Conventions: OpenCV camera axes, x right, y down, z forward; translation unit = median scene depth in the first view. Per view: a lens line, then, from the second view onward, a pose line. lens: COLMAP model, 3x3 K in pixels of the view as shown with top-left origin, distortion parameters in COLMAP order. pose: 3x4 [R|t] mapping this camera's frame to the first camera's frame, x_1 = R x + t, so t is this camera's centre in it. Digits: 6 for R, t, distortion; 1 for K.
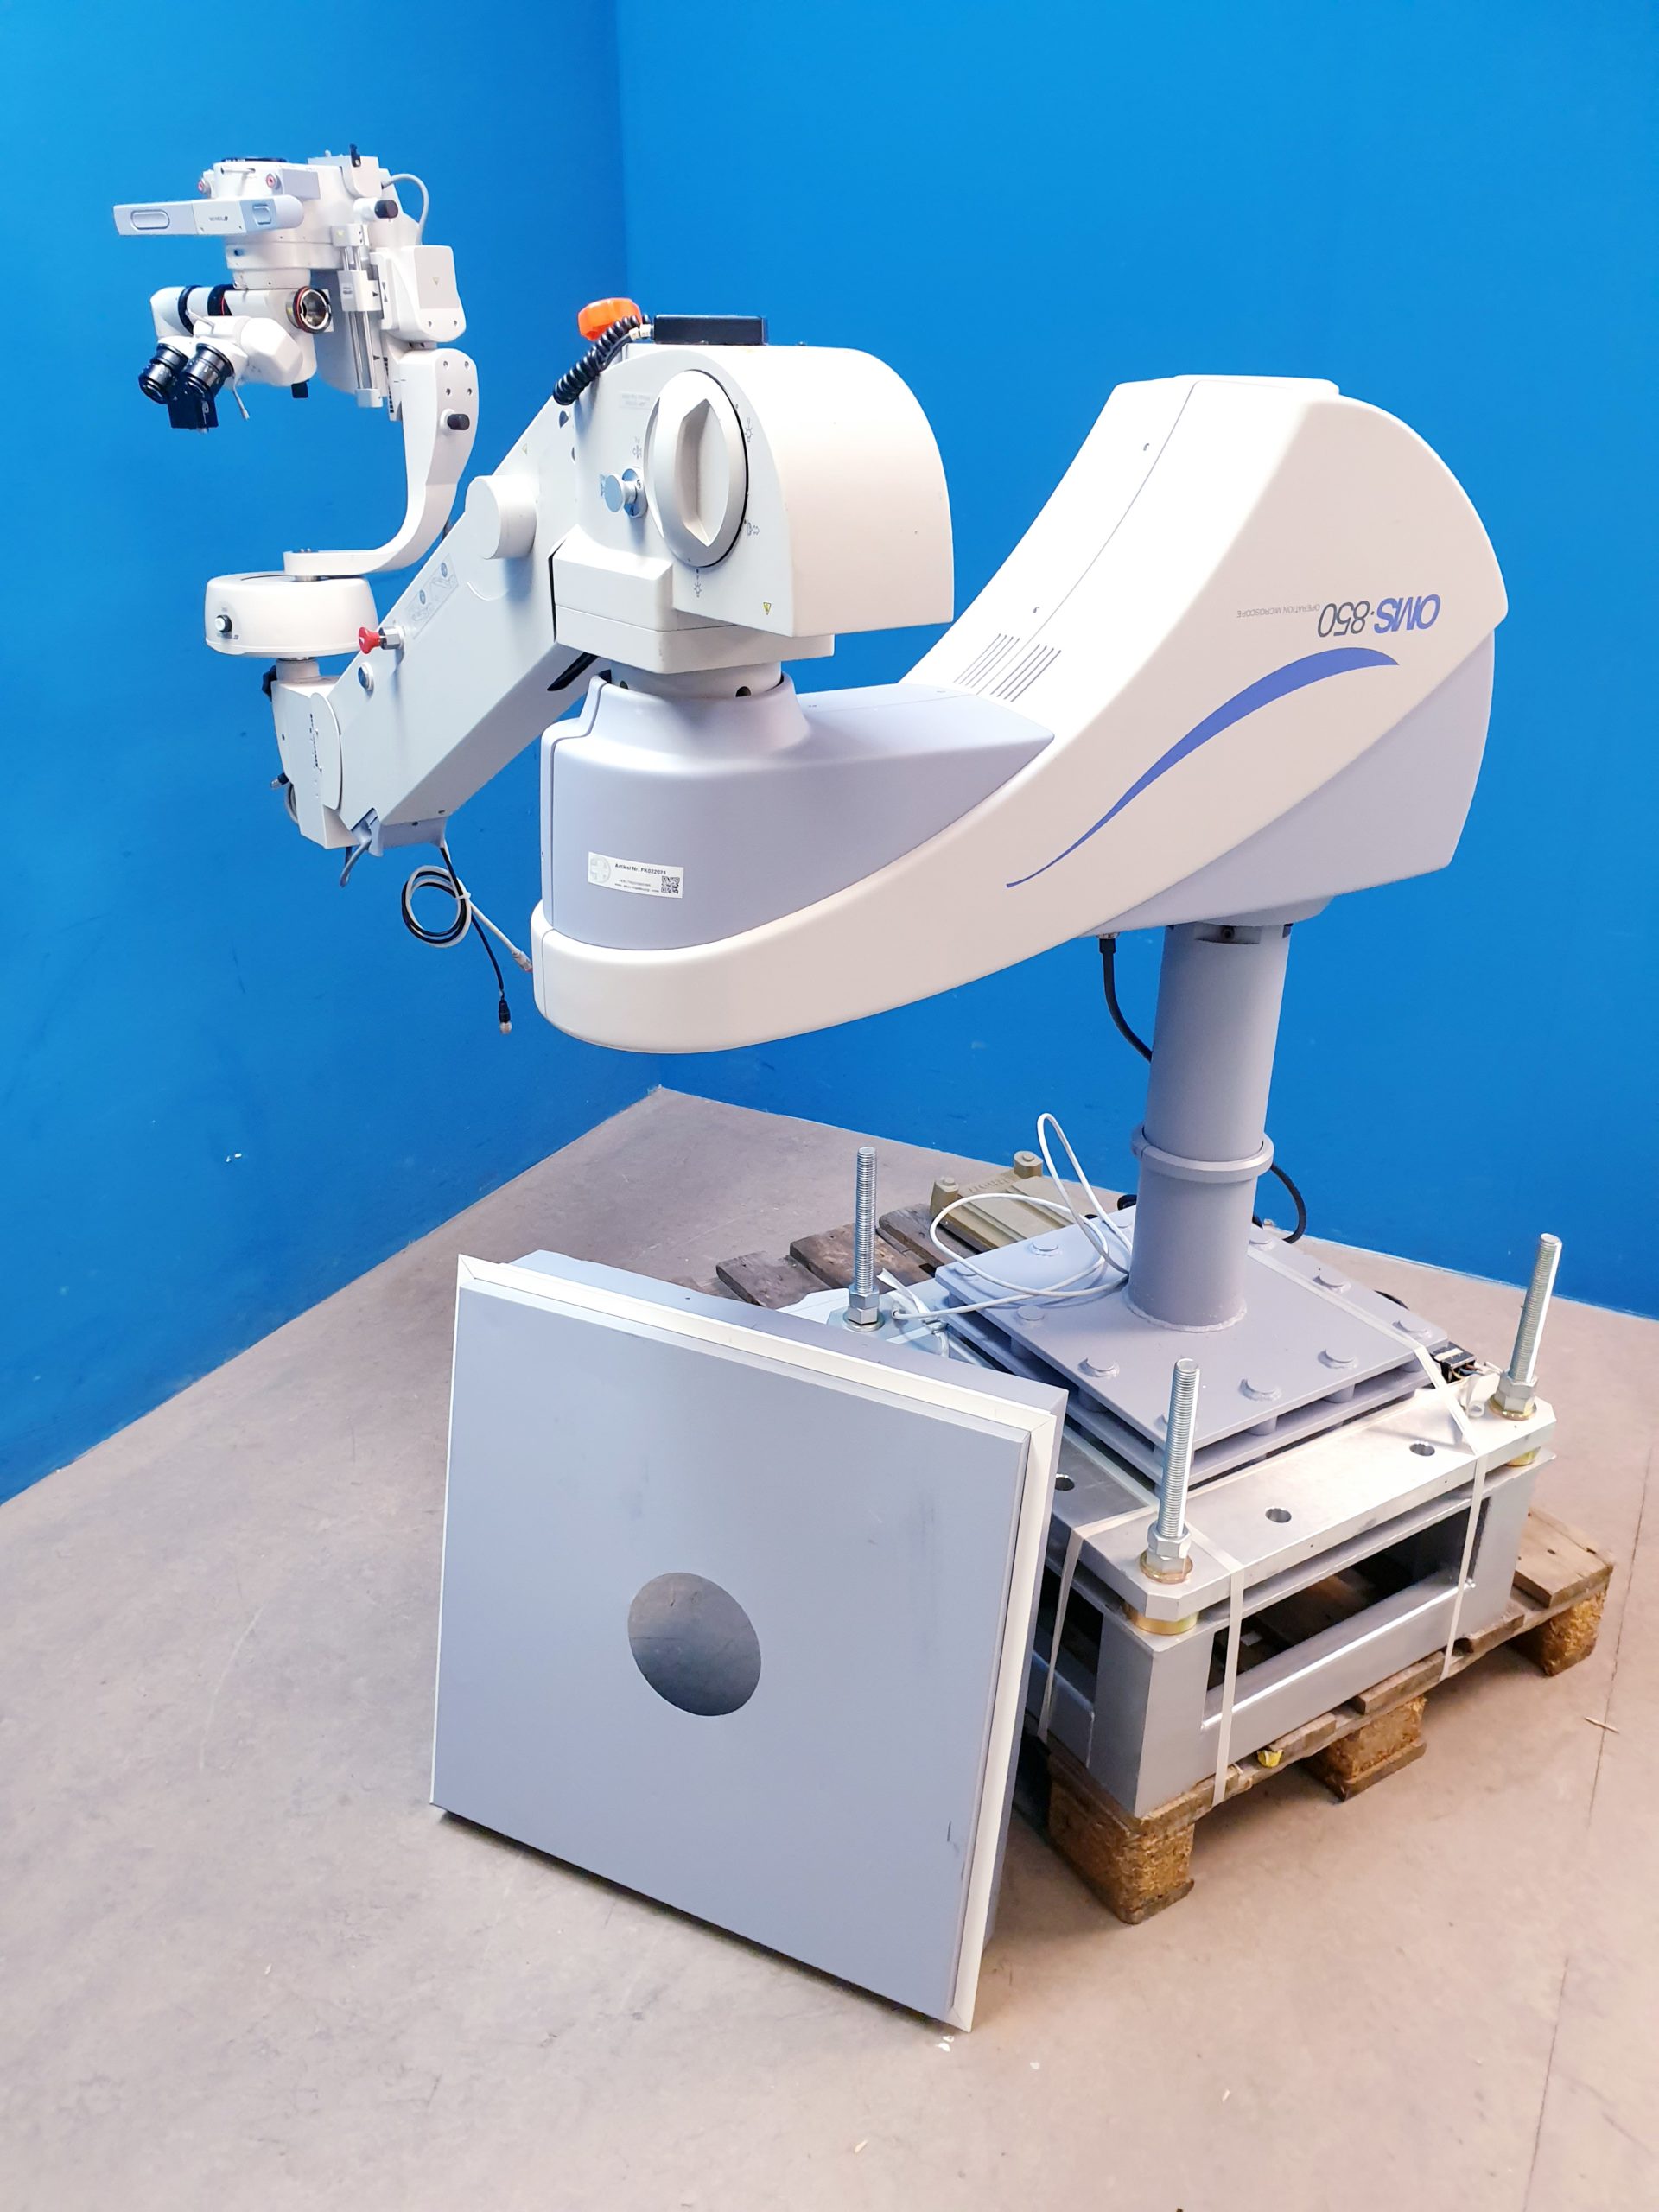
lens RADIAL K [[1676.6, 0, 826.4], [0, 1676.6, 1085.2], [0, 0, 1]] dist [0.001993, 0.004261]
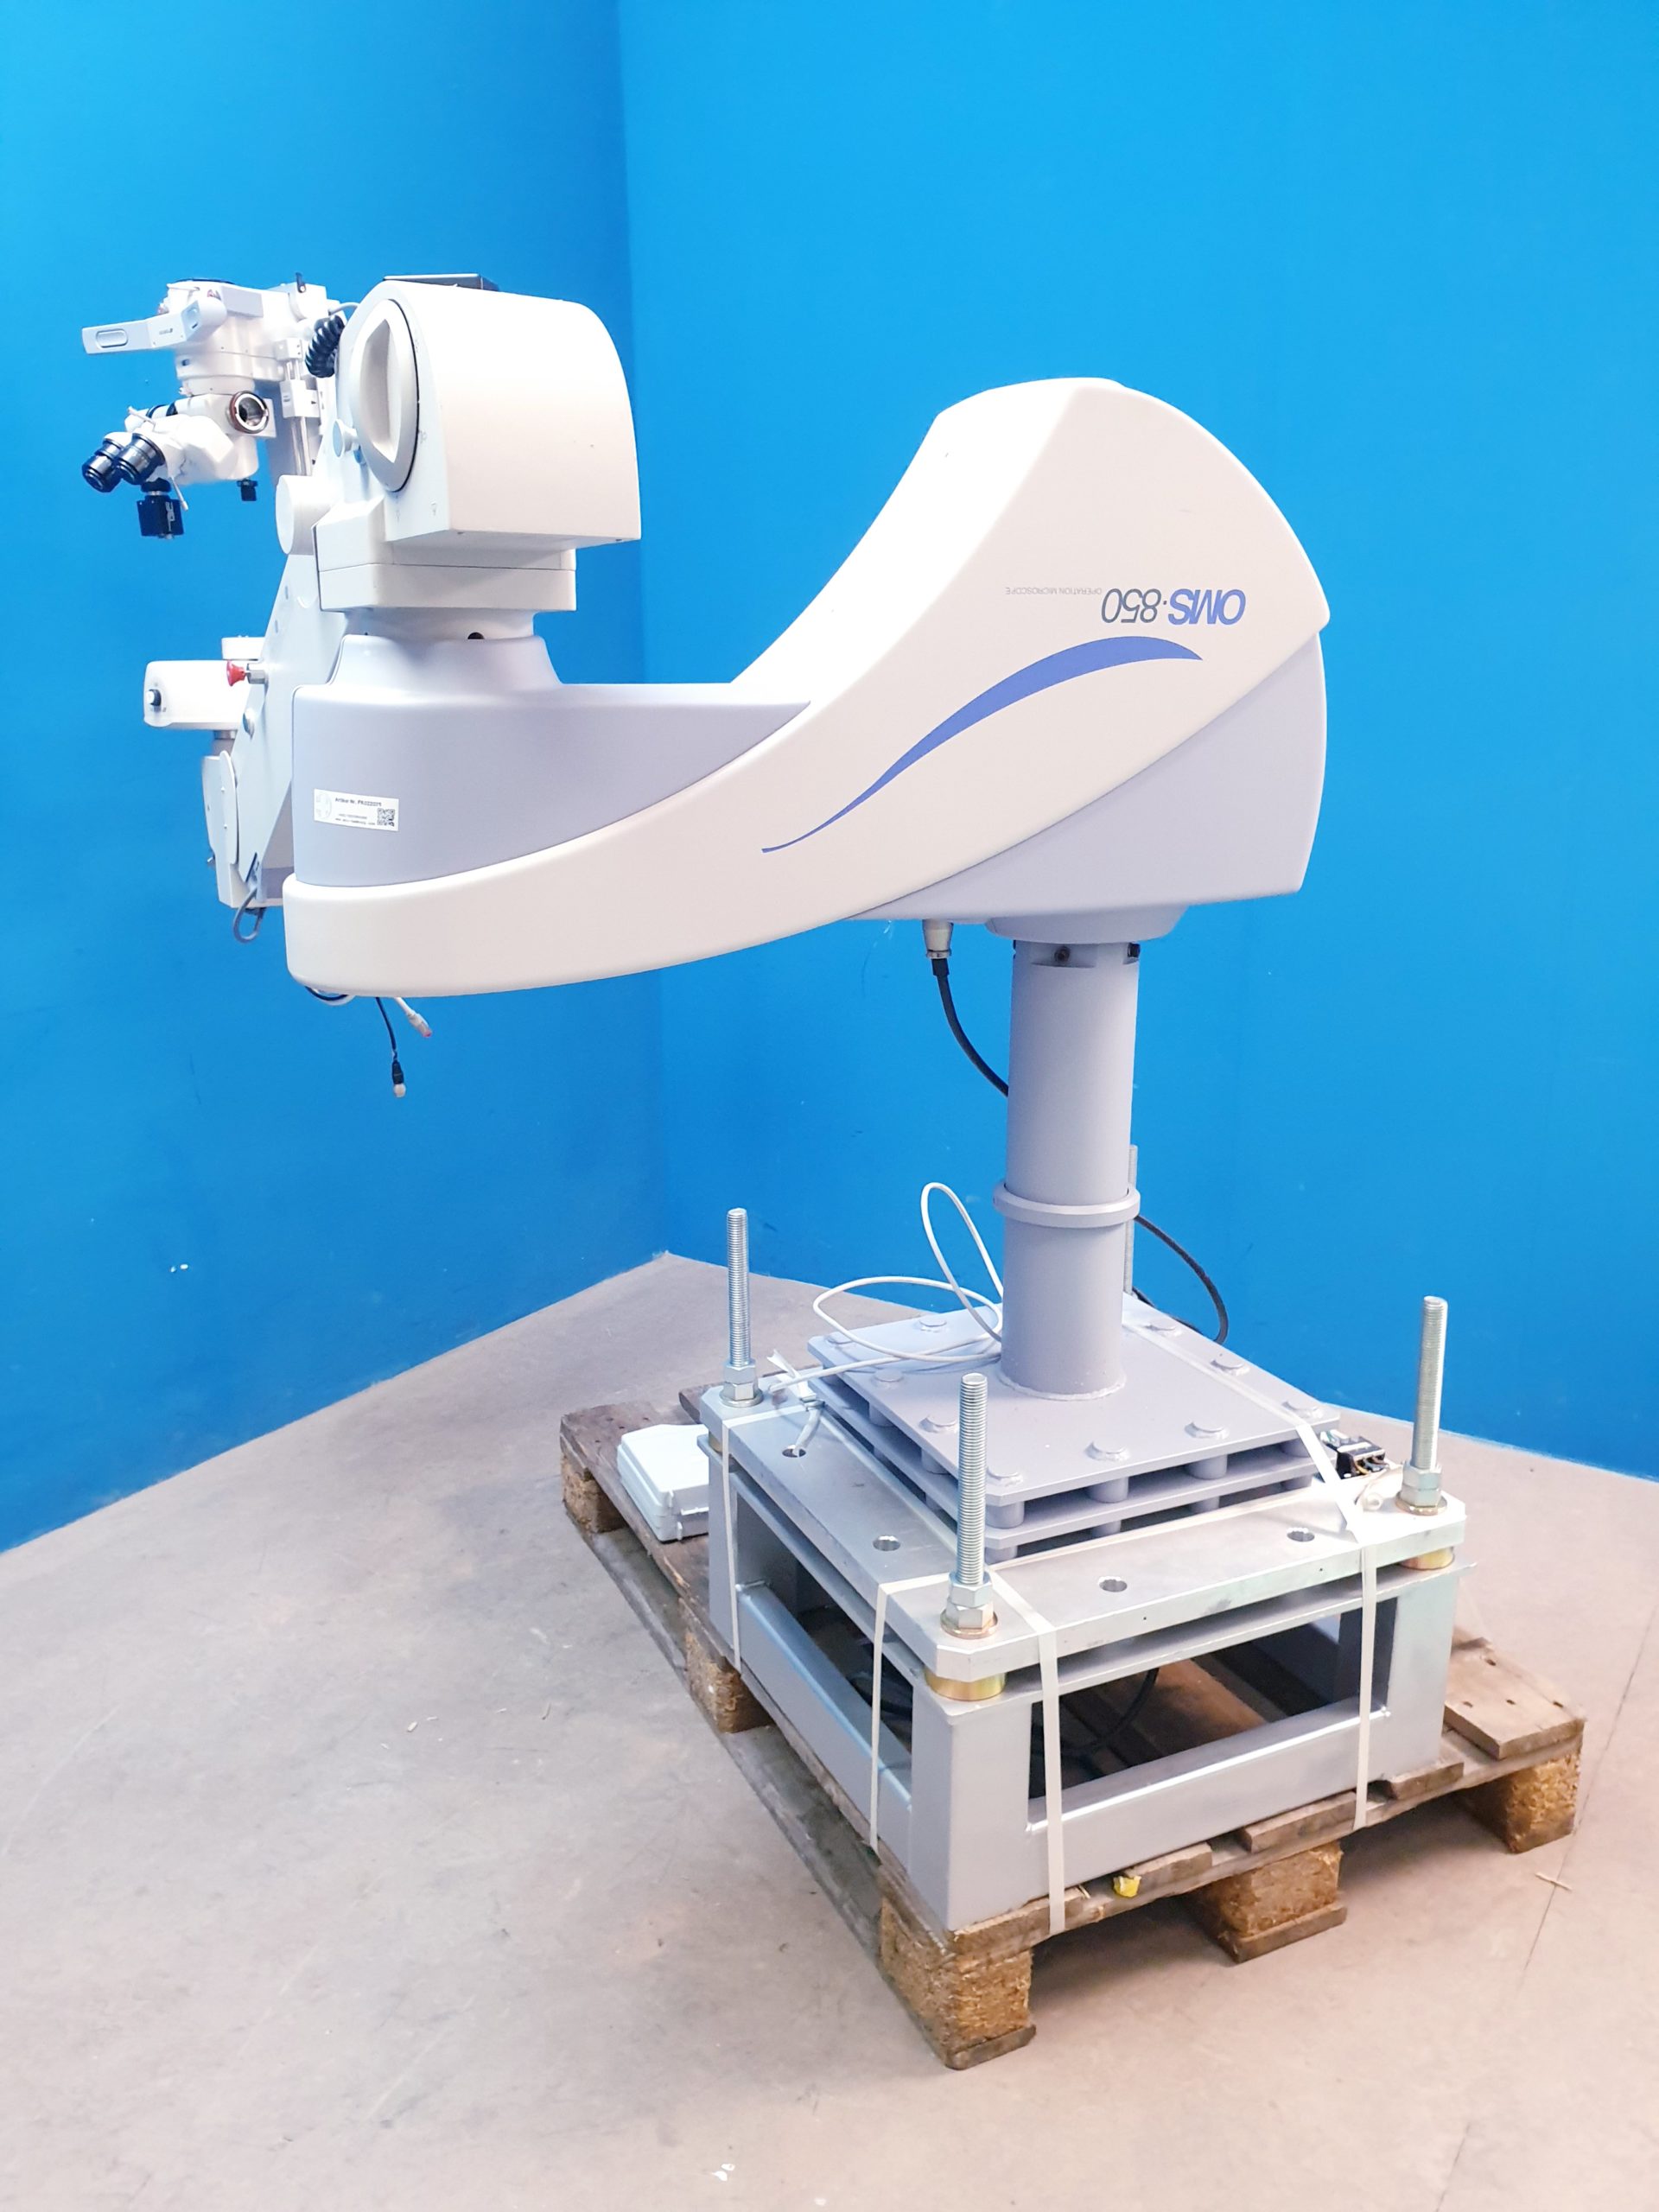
lens RADIAL K [[1676.6, 0, 826.4], [0, 1676.6, 1085.2], [0, 0, 1]] dist [0.001993, 0.004261]
pose [[0.994201, 0.016608, -0.106249, 0.193295], [-0.033698, 0.986357, -0.161136, 0.132812], [0.102123, 0.163782, 0.981196, 0.049389]]
